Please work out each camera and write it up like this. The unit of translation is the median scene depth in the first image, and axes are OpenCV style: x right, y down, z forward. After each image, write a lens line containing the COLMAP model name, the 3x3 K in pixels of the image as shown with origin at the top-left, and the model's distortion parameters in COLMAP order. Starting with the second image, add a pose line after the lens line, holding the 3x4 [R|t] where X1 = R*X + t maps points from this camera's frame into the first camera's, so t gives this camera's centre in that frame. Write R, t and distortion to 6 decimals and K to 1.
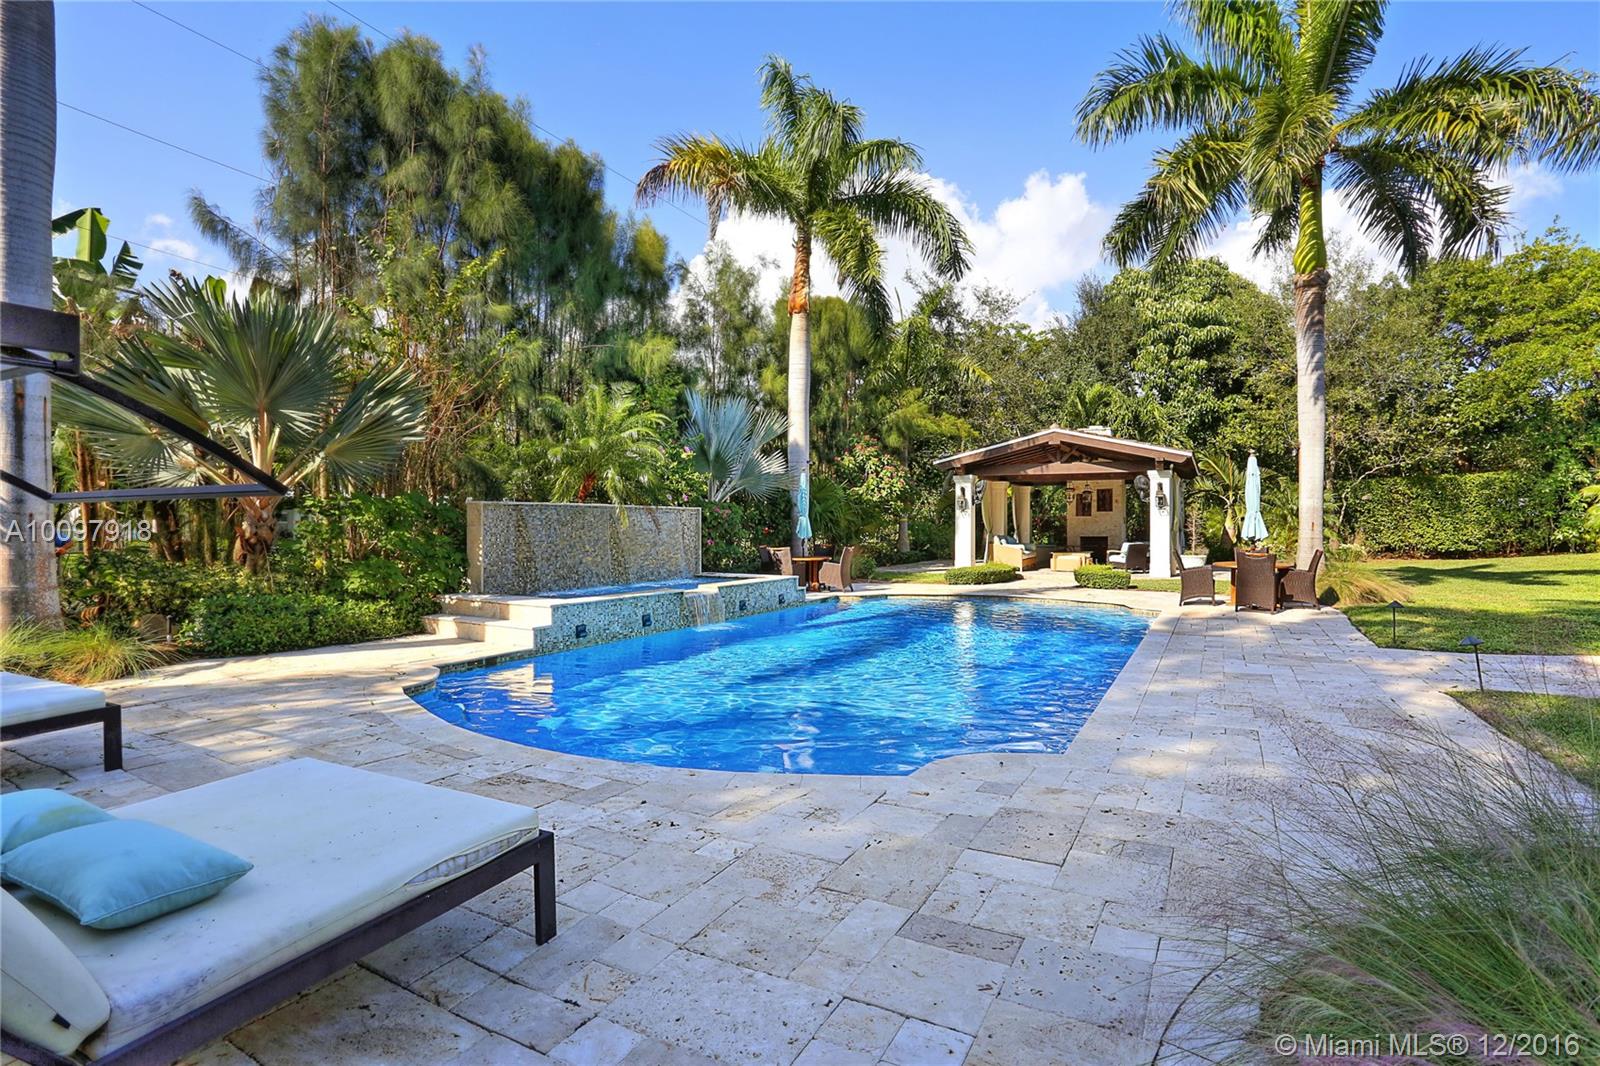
lens RADIAL K [[781.6, 0, 796.1], [0, 781.6, 532.1], [0, 0, 1]] dist [-0.075986, 0.035986]
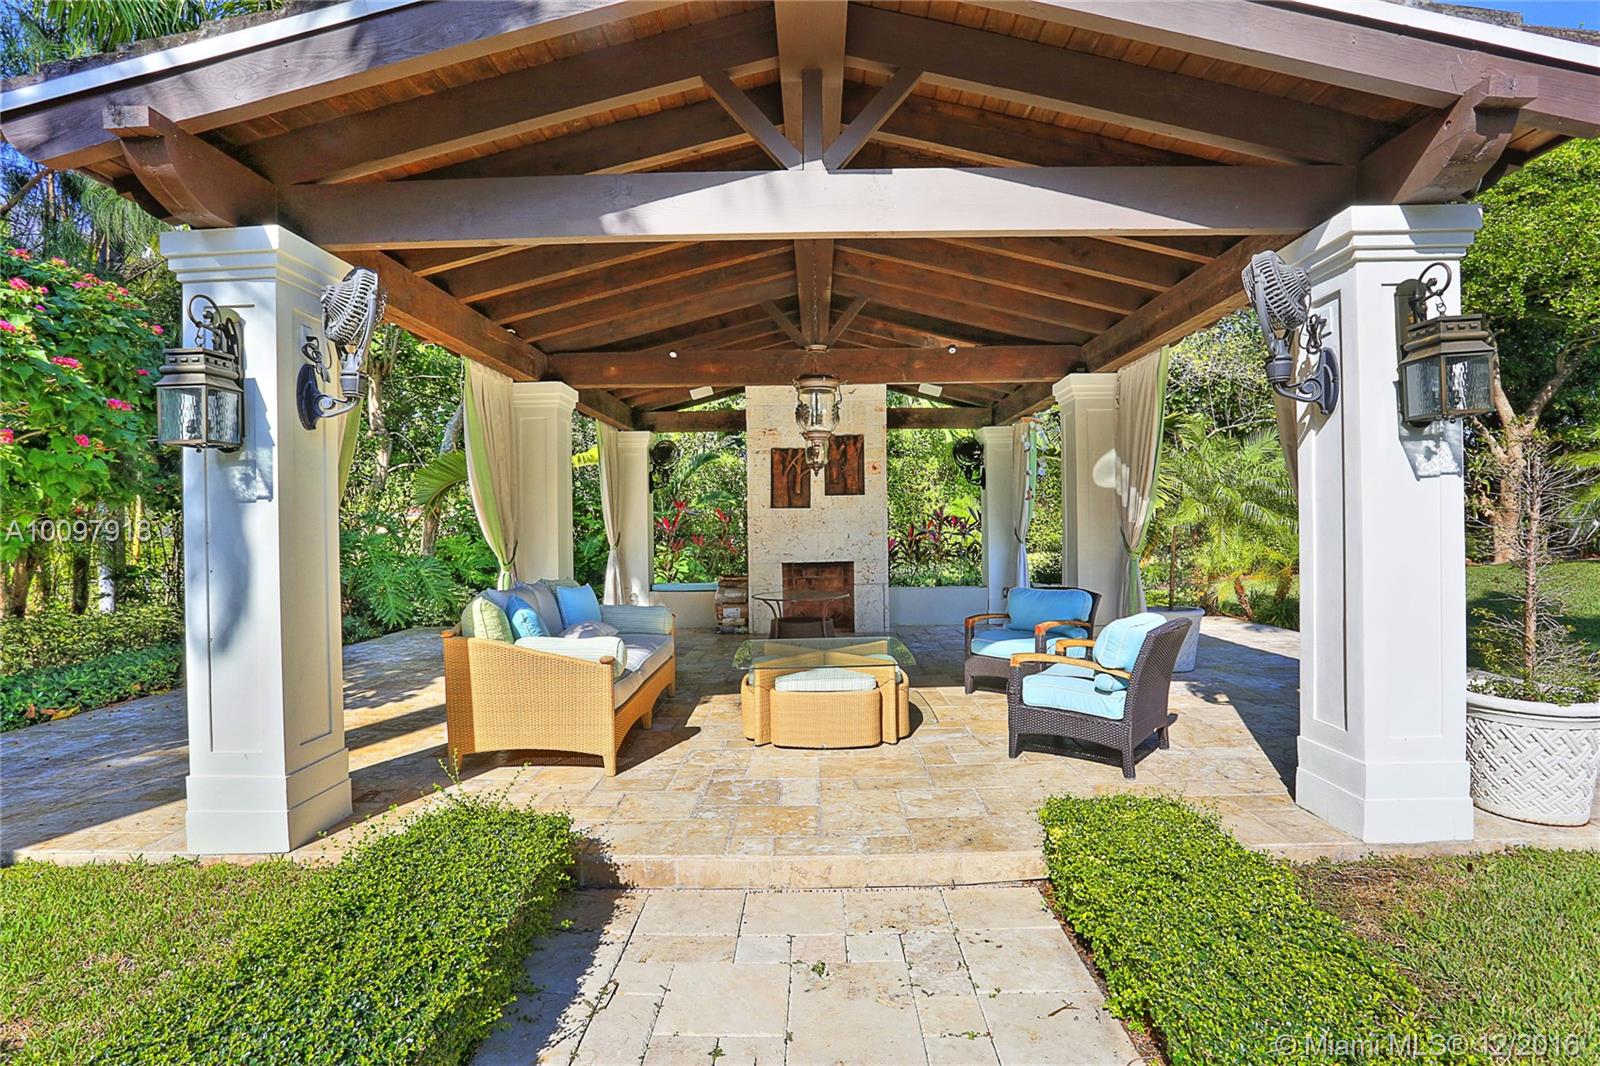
lens RADIAL K [[781.6, 0, 796.1], [0, 781.6, 532.1], [0, 0, 1]] dist [-0.075986, 0.035986]
pose [[0.884968, -0.015522, 0.465392, 0.203940], [0.021210, 0.999751, -0.006987, -0.007135], [-0.465168, 0.016054, 0.885077, 0.680516]]
